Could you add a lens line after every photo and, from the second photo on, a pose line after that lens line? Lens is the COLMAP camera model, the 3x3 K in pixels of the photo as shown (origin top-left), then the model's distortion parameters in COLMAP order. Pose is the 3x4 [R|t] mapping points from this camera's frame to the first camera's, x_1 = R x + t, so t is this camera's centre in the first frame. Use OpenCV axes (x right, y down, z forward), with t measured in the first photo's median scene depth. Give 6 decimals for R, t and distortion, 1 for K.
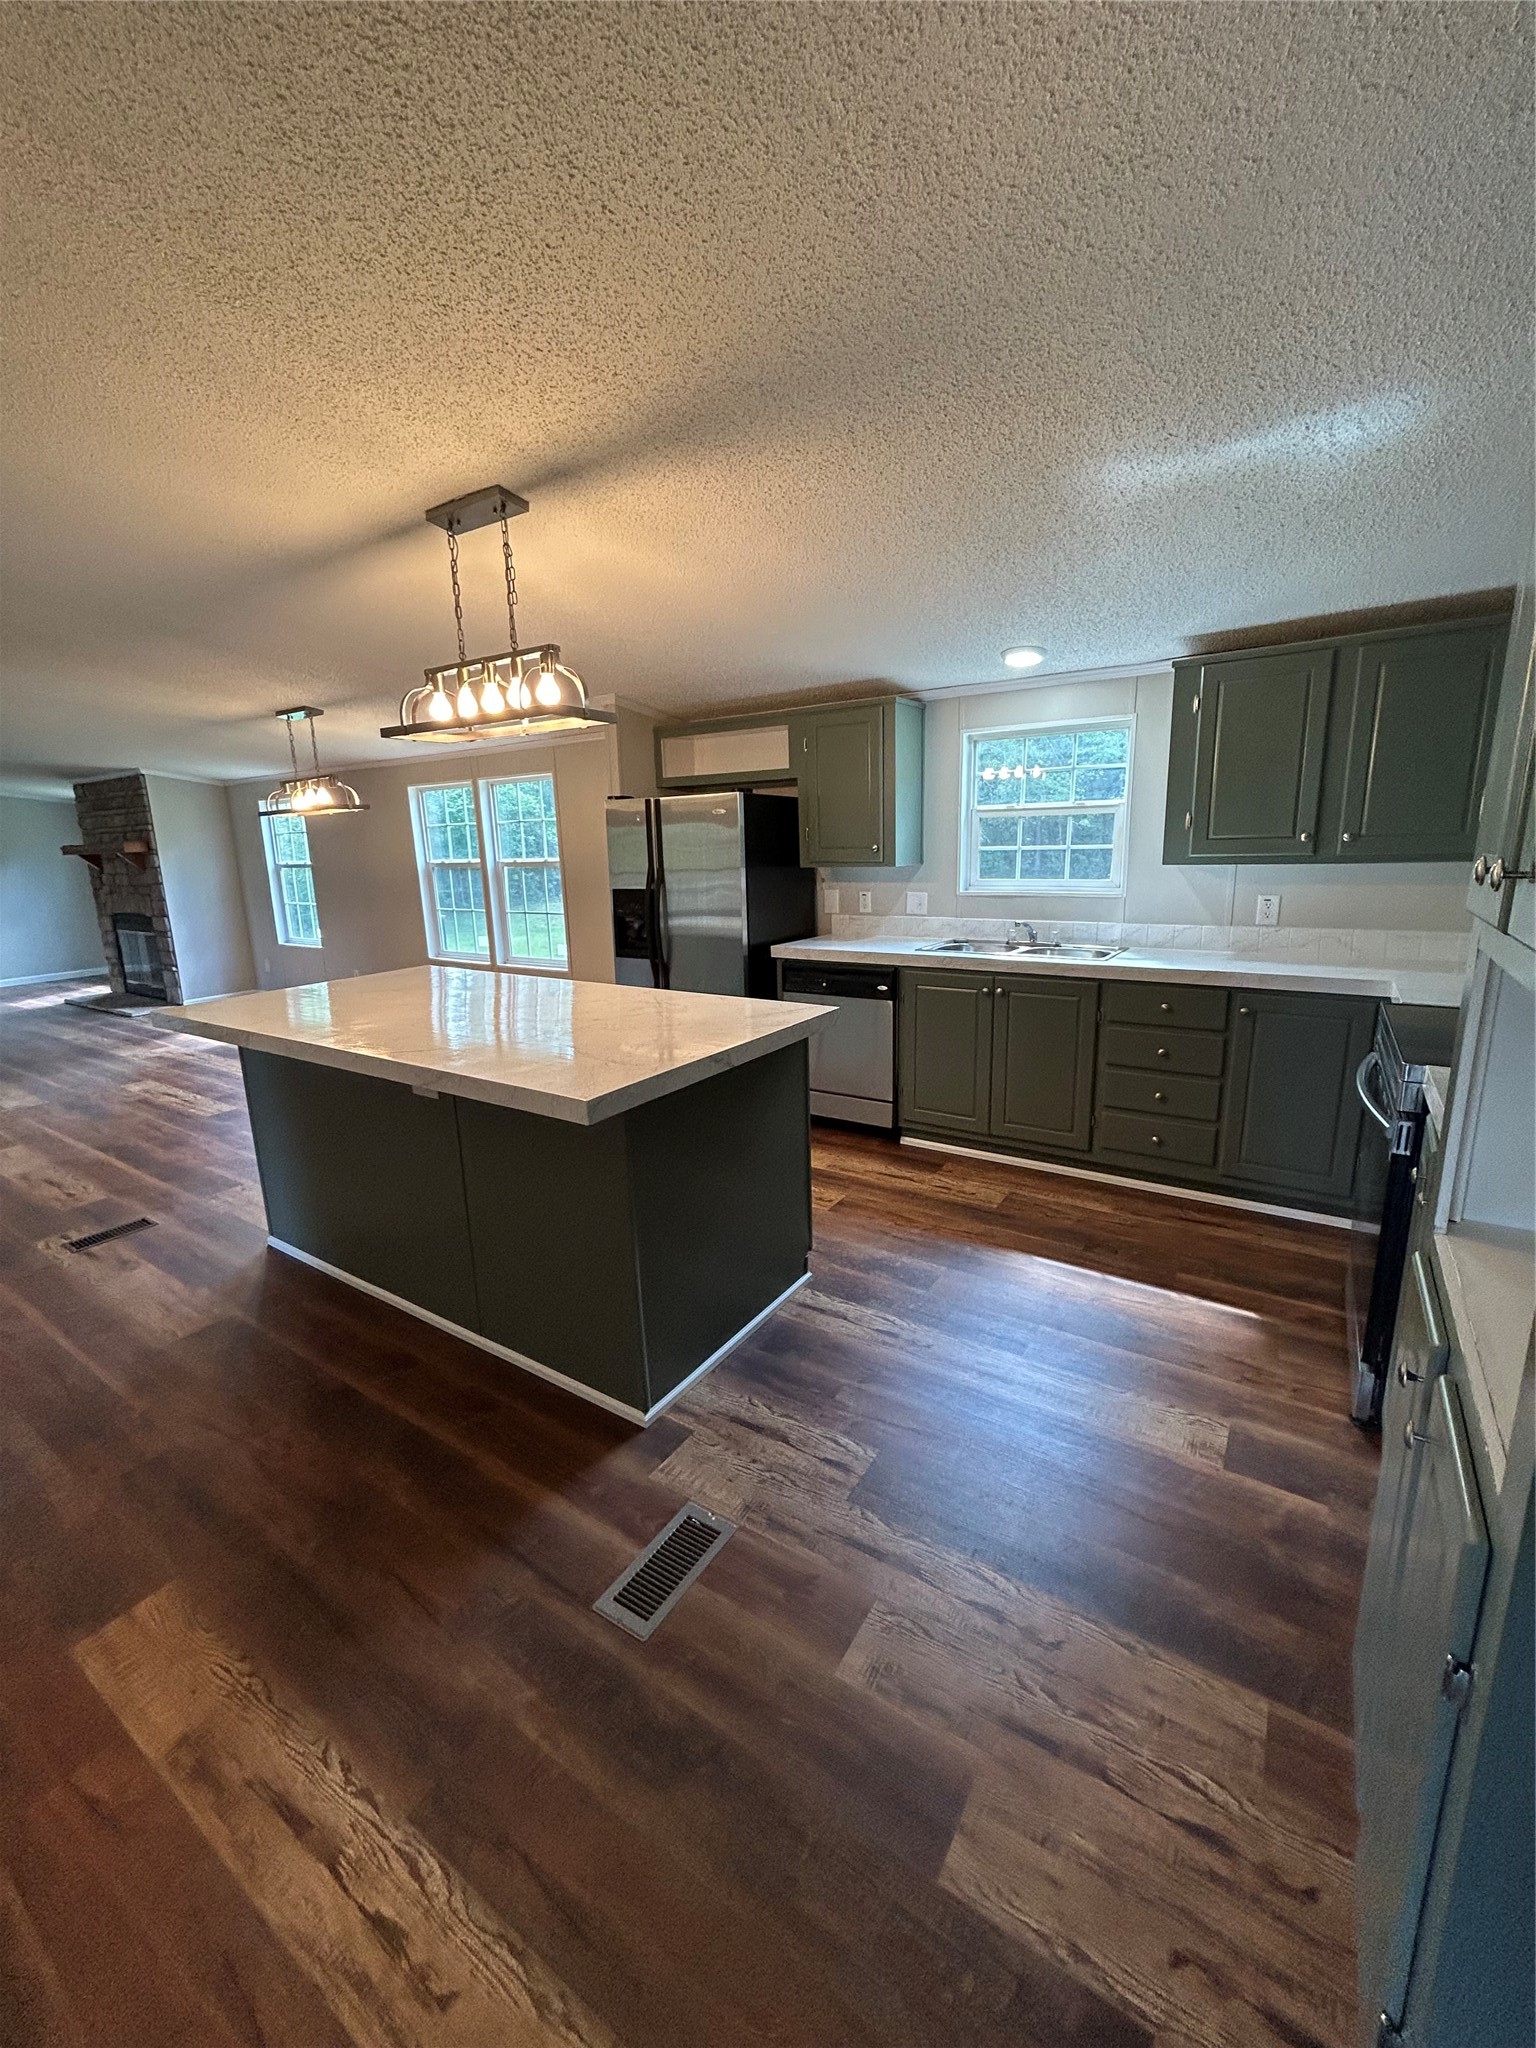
lens RADIAL K [[825.8, 0, 768.0], [0, 825.8, 1024.0], [0, 0, 1]] dist [-0.000550, 0.002839]
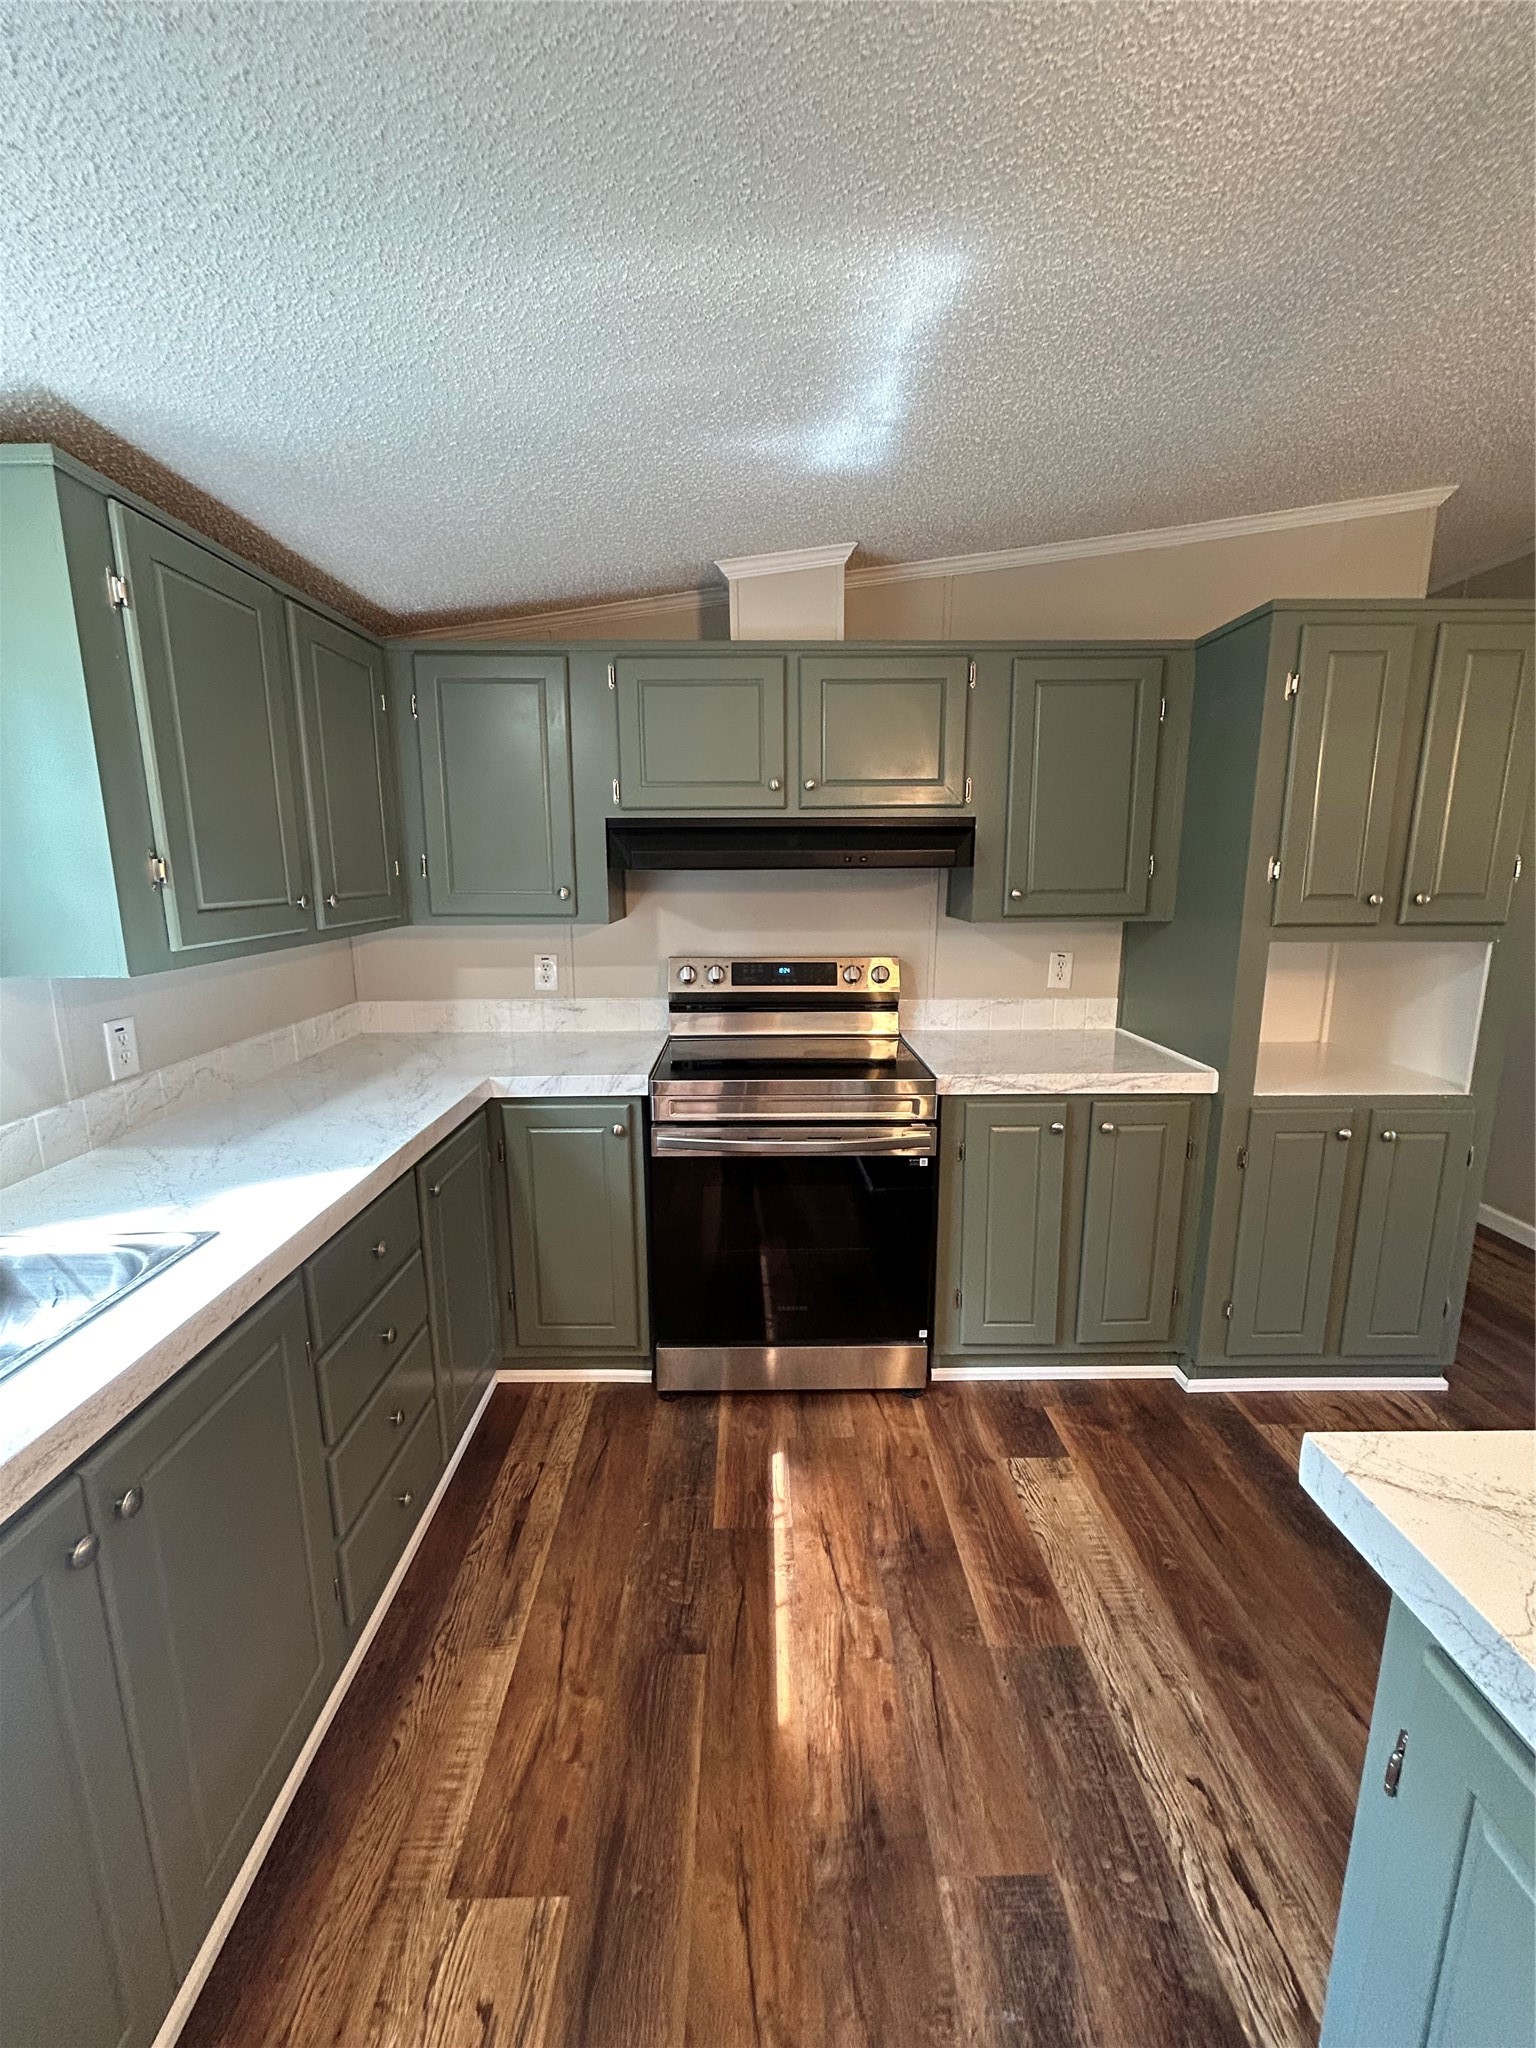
lens RADIAL K [[825.8, 0, 768.0], [0, 825.8, 1024.0], [0, 0, 1]] dist [-0.000550, 0.002839]
pose [[-0.566416, -0.125200, 0.814554, -0.035585], [0.197688, 0.938893, 0.281778, -0.299120], [-0.800058, 0.320631, -0.507054, 1.293038]]
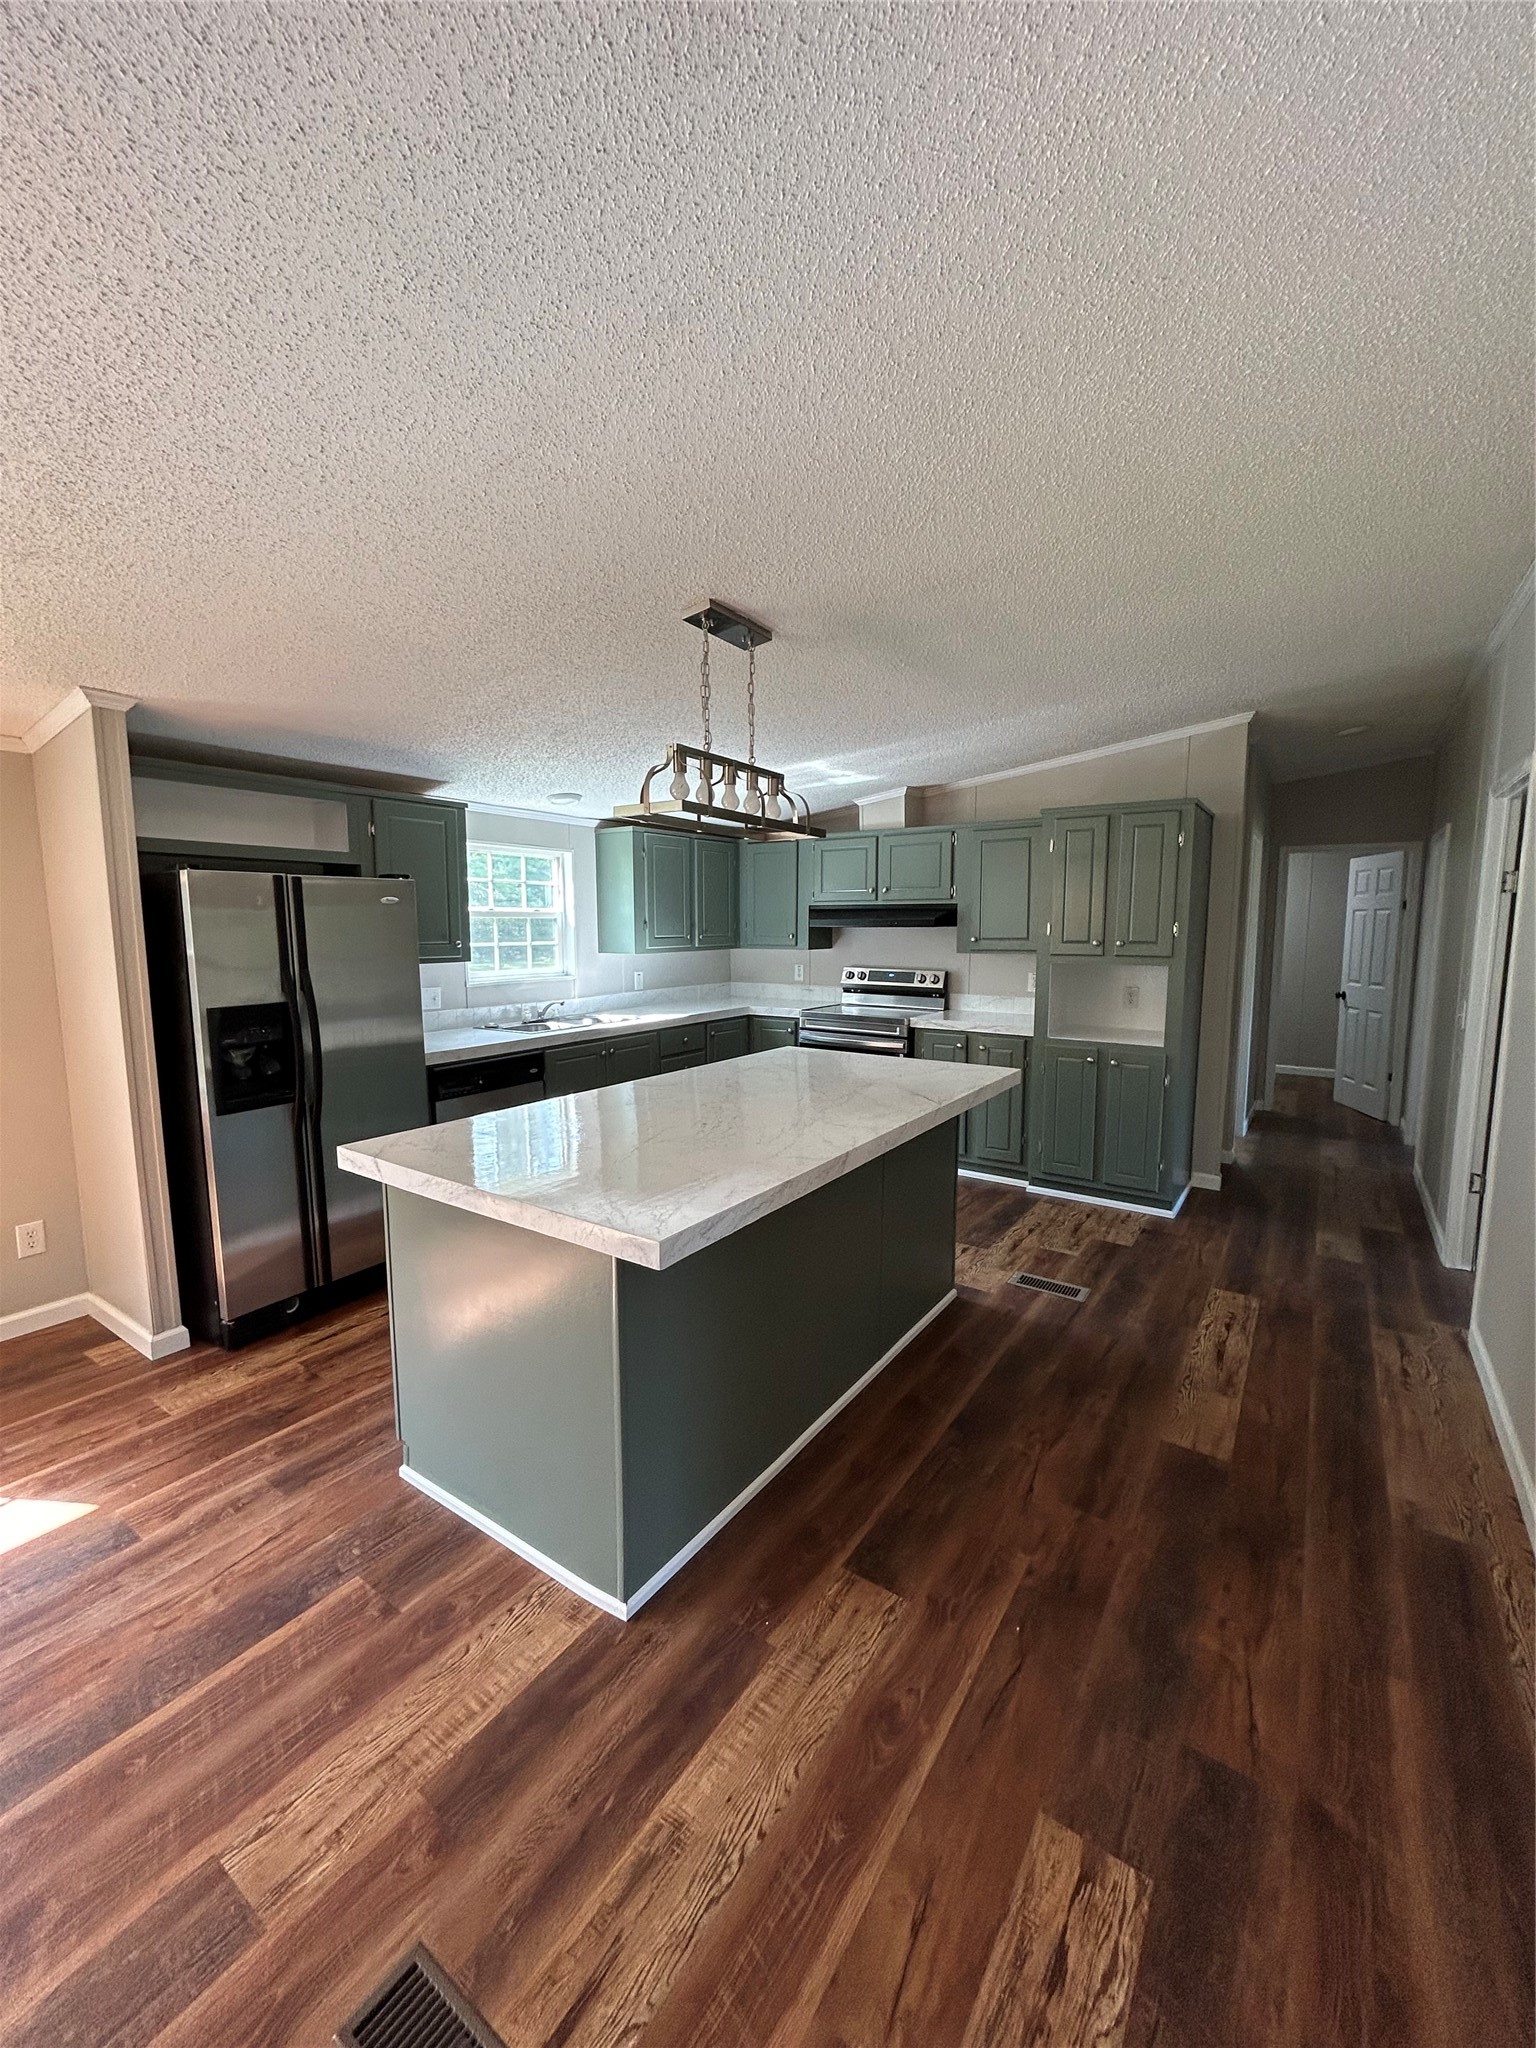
lens RADIAL K [[825.8, 0, 768.0], [0, 825.8, 1024.0], [0, 0, 1]] dist [-0.000550, 0.002839]
pose [[0.012487, -0.095518, 0.995349, -1.407395], [0.216683, 0.972032, 0.090562, -0.204527], [-0.976162, 0.214545, 0.032835, 0.990747]]
